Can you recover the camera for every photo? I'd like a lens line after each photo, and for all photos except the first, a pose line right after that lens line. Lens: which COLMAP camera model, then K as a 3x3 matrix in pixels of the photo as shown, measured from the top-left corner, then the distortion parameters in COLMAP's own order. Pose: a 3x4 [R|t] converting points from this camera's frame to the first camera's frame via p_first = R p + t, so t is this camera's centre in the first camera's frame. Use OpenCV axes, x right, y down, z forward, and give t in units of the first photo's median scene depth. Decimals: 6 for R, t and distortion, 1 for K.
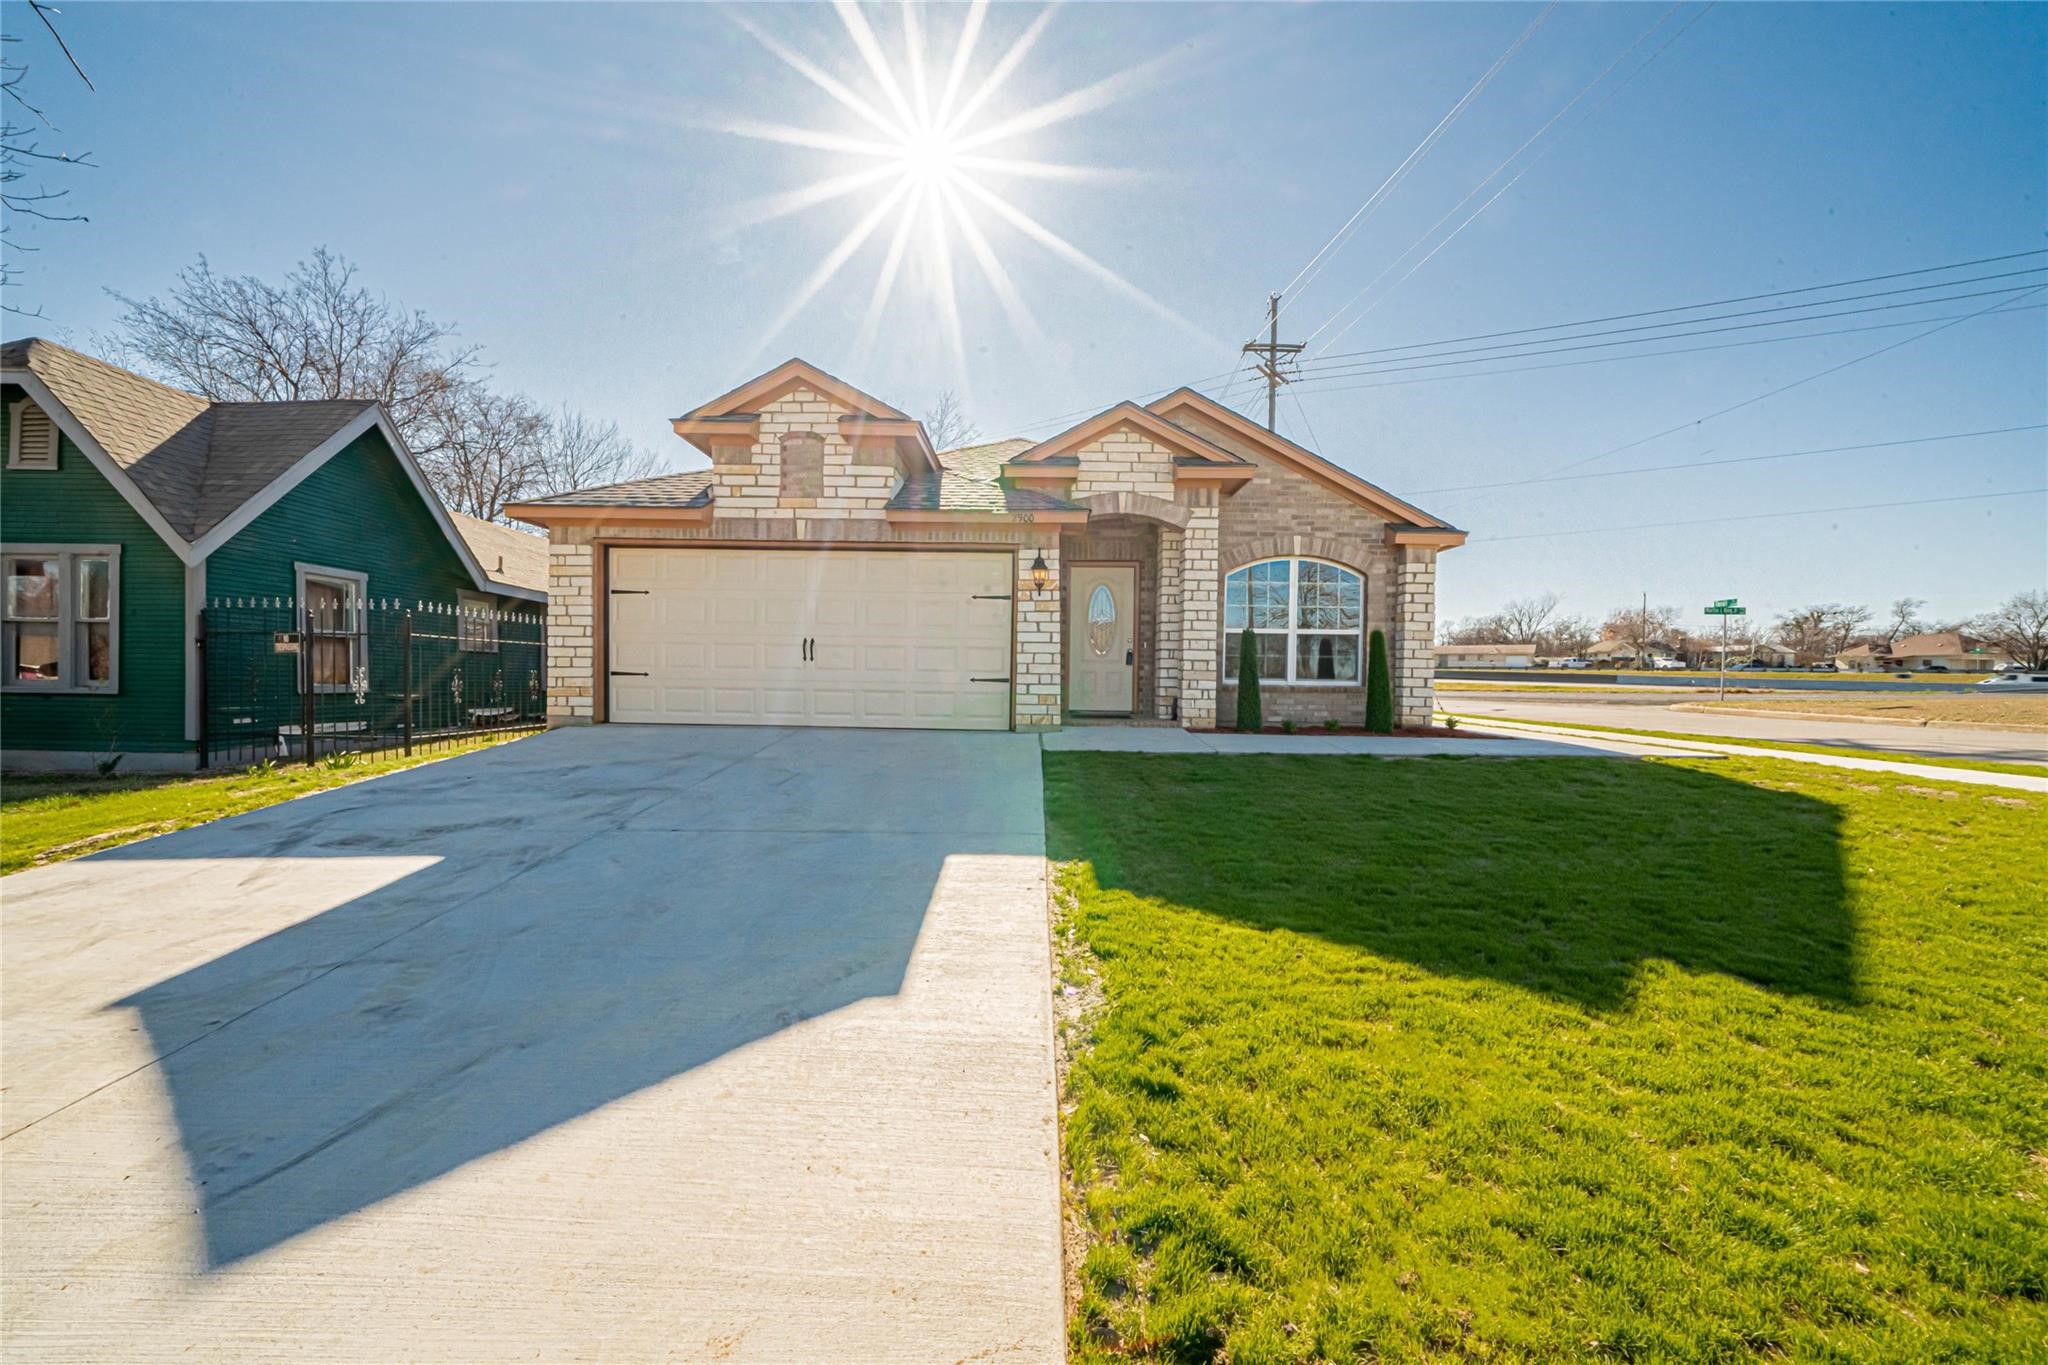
lens RADIAL K [[781.9, 0, 1013.1], [0, 781.9, 685.4], [0, 0, 1]] dist [-0.006508, -0.000446]
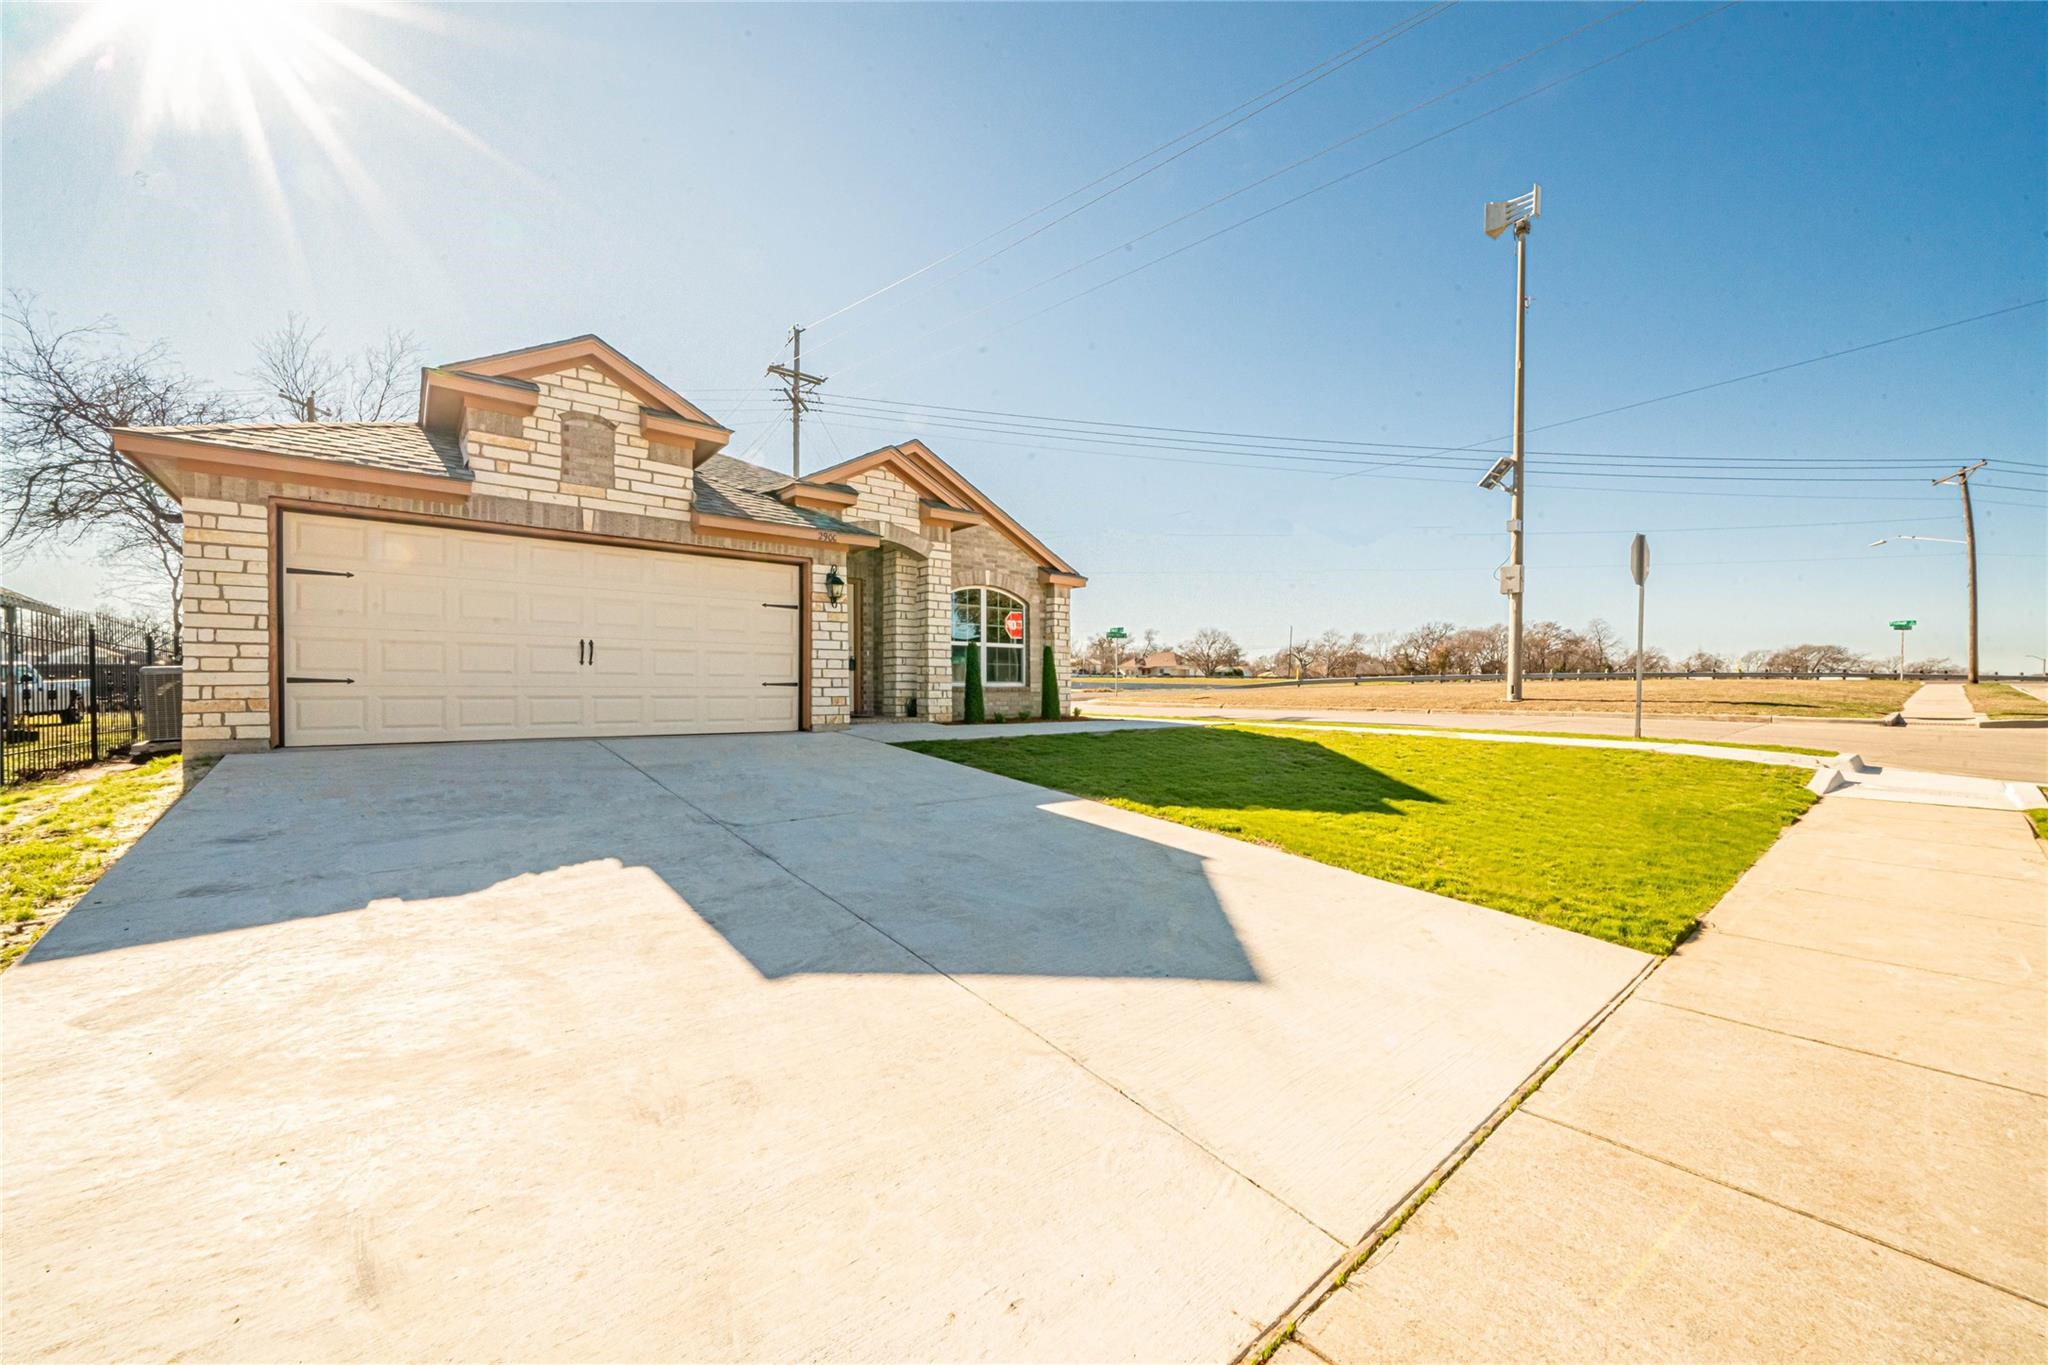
lens RADIAL K [[781.9, 0, 1020.2], [0, 781.9, 683.8], [0, 0, 1]] dist [-0.006508, -0.000446]
pose [[0.761391, -0.009329, 0.648226, -0.464228], [0.017459, 0.999829, -0.006118, 0.004810], [-0.648058, 0.015975, 0.761424, -0.014509]]
